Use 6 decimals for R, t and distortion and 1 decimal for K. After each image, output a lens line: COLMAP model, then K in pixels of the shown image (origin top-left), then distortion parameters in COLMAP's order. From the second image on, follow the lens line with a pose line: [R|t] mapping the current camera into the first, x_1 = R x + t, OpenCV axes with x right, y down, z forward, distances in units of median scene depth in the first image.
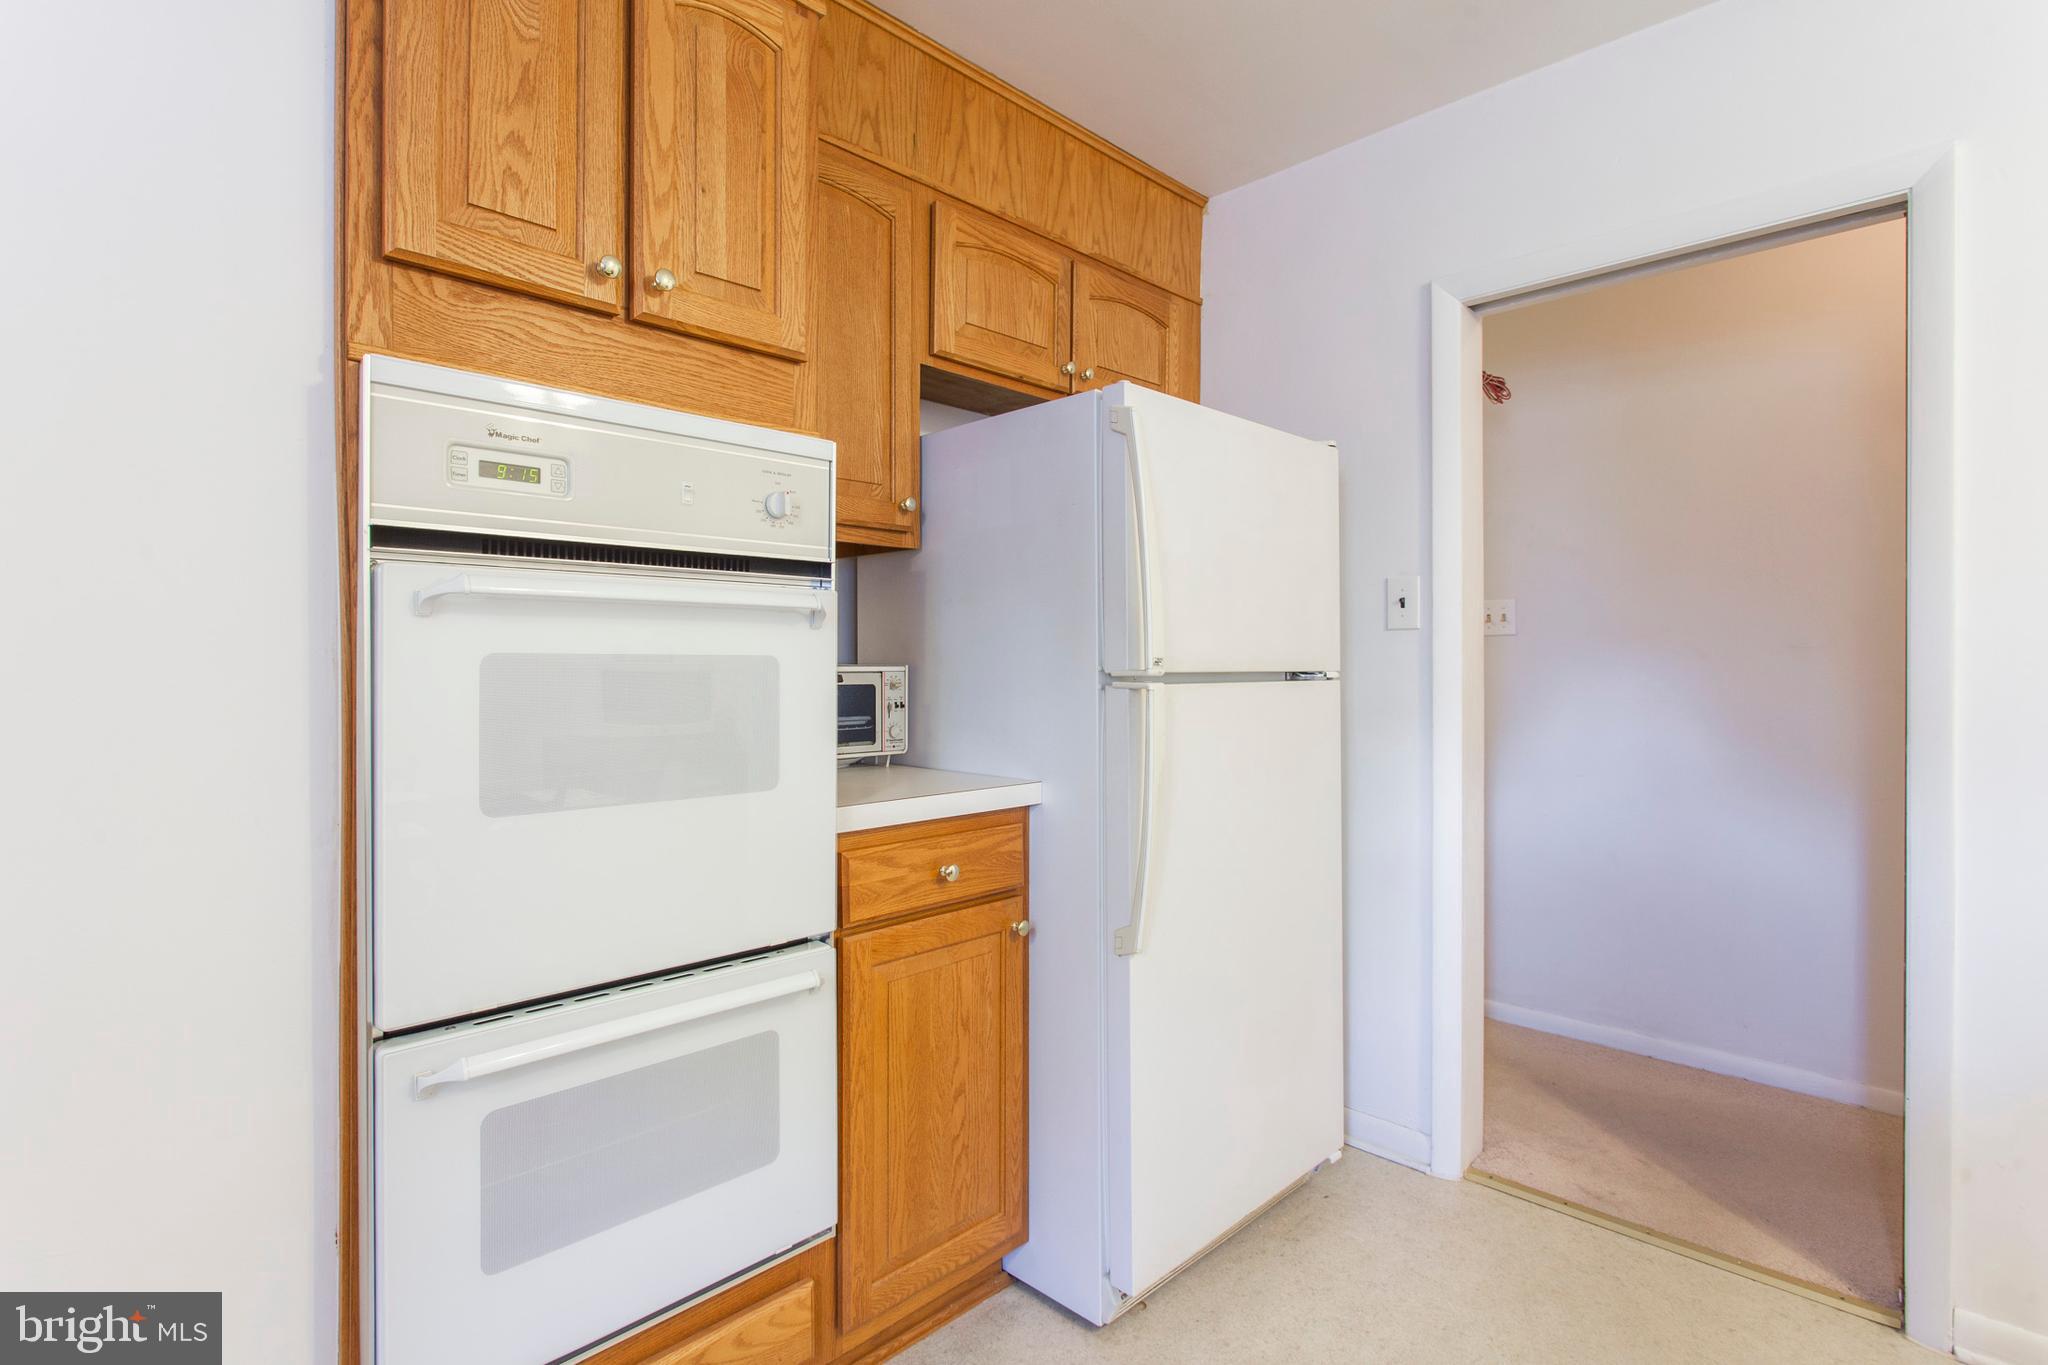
lens RADIAL K [[989.9, 0, 1026.9], [0, 989.9, 667.9], [0, 0, 1]] dist [-0.017852, 0.004277]
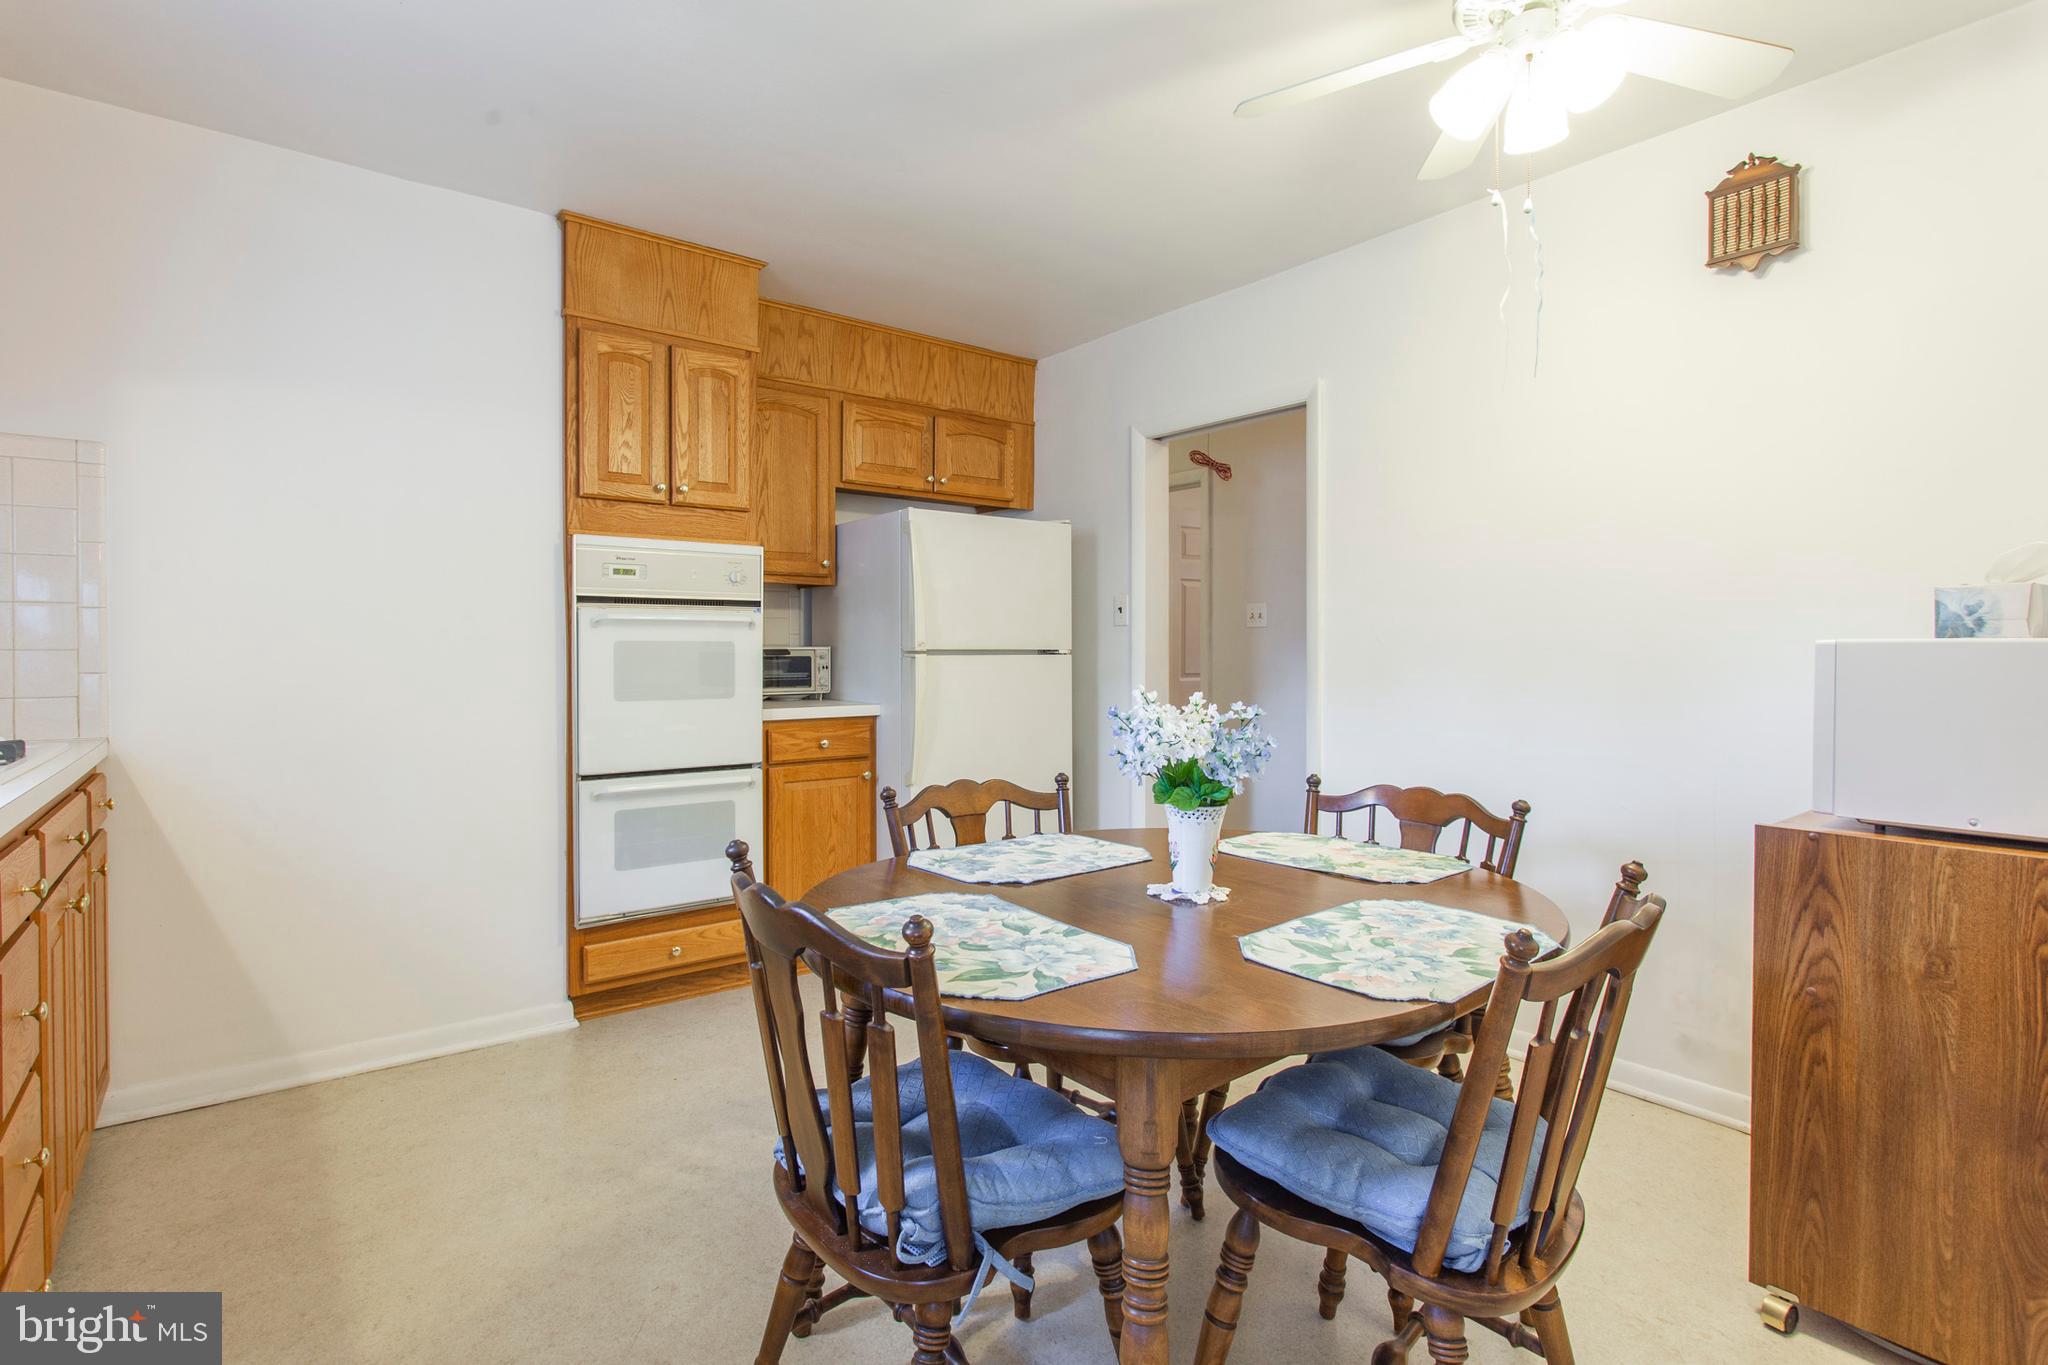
lens RADIAL K [[989.9, 0, 1018.5], [0, 989.9, 665.3], [0, 0, 1]] dist [-0.017852, 0.004277]
pose [[0.991254, 0.001750, -0.131956, 0.608607], [-0.000287, 0.999938, 0.011103, 0.015370], [0.131967, -0.010968, 0.991193, -1.036657]]
